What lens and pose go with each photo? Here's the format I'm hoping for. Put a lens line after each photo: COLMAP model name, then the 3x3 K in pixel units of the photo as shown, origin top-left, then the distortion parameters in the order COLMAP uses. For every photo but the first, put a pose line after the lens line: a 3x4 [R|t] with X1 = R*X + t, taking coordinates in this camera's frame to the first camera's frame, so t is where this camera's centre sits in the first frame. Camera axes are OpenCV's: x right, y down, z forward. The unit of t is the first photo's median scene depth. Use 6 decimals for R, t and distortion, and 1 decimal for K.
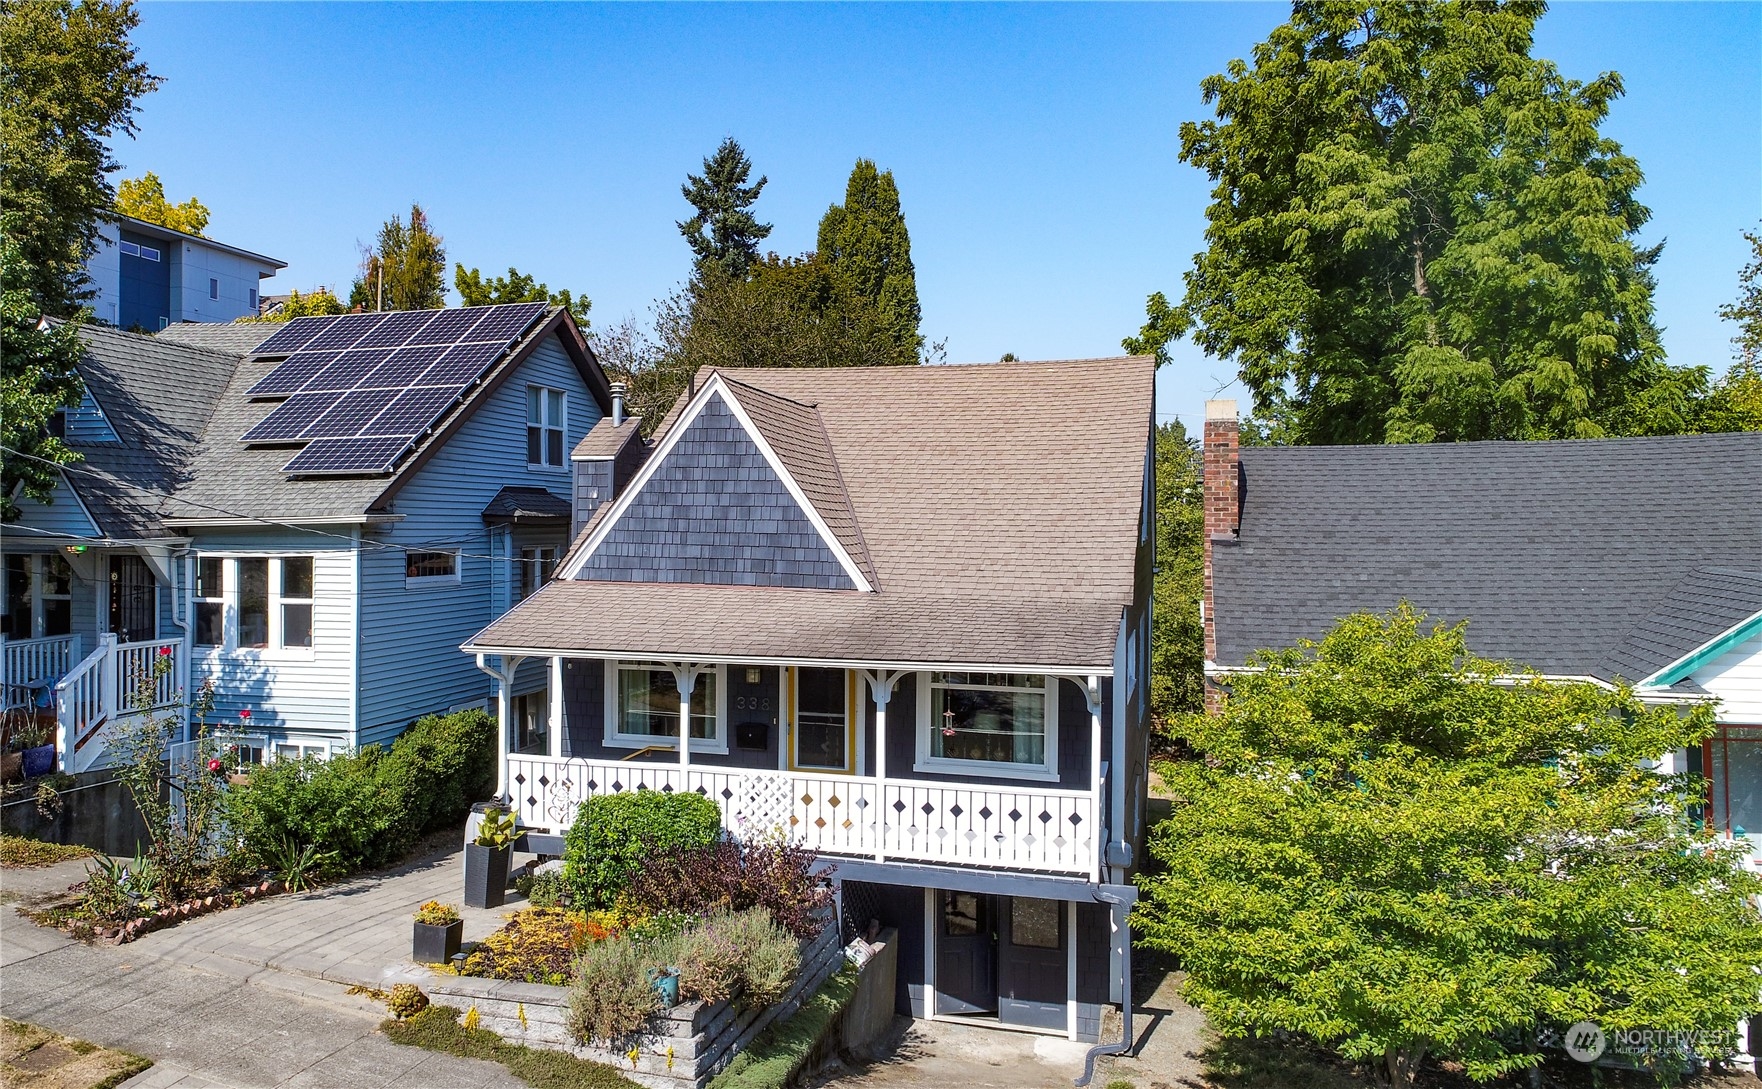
lens RADIAL K [[1254.9, 0, 813.4], [0, 1254.9, 548.8], [0, 0, 1]] dist [0.001369, -0.001073]
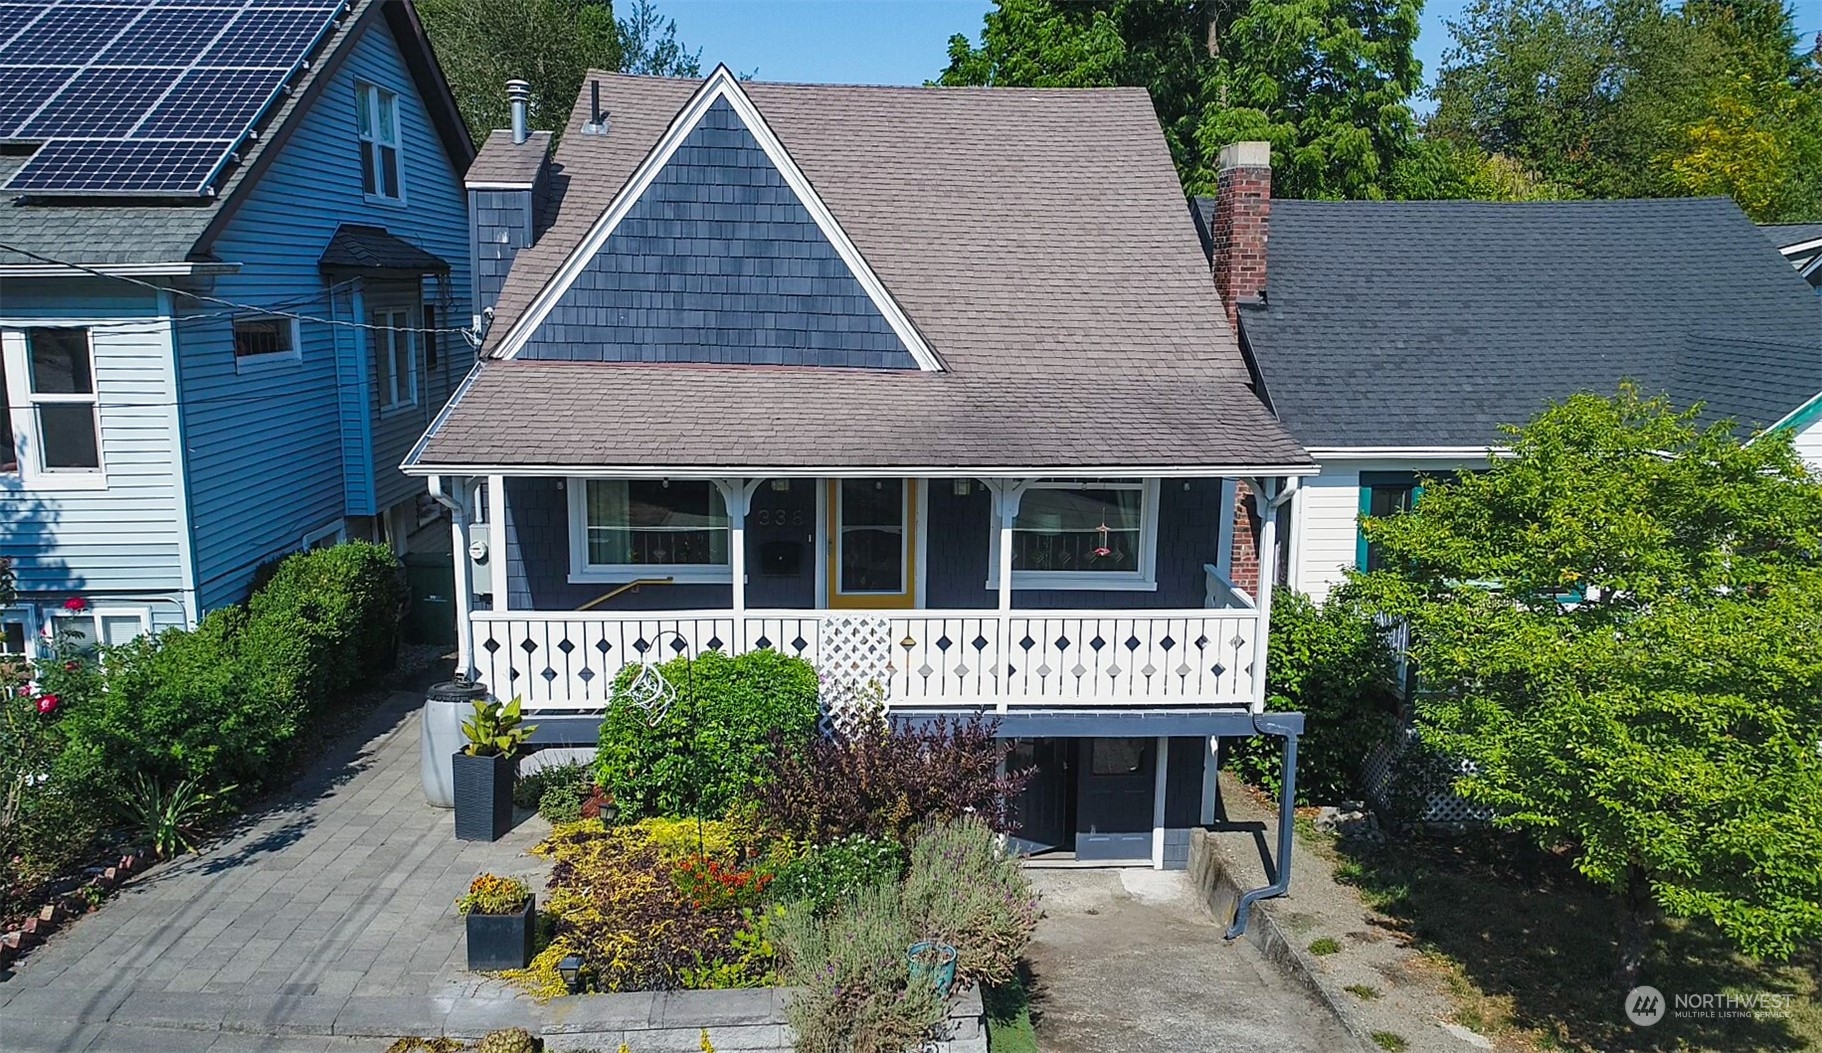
lens RADIAL K [[1226.4, 0, 954.3], [0, 1226.4, 513.8], [0, 0, 1]] dist [0.002305, -0.000002]
pose [[0.941769, -0.054881, 0.331752, -0.199425], [-0.002194, 0.985567, 0.169269, -0.007527], [-0.336254, -0.160141, 0.928056, 0.261193]]
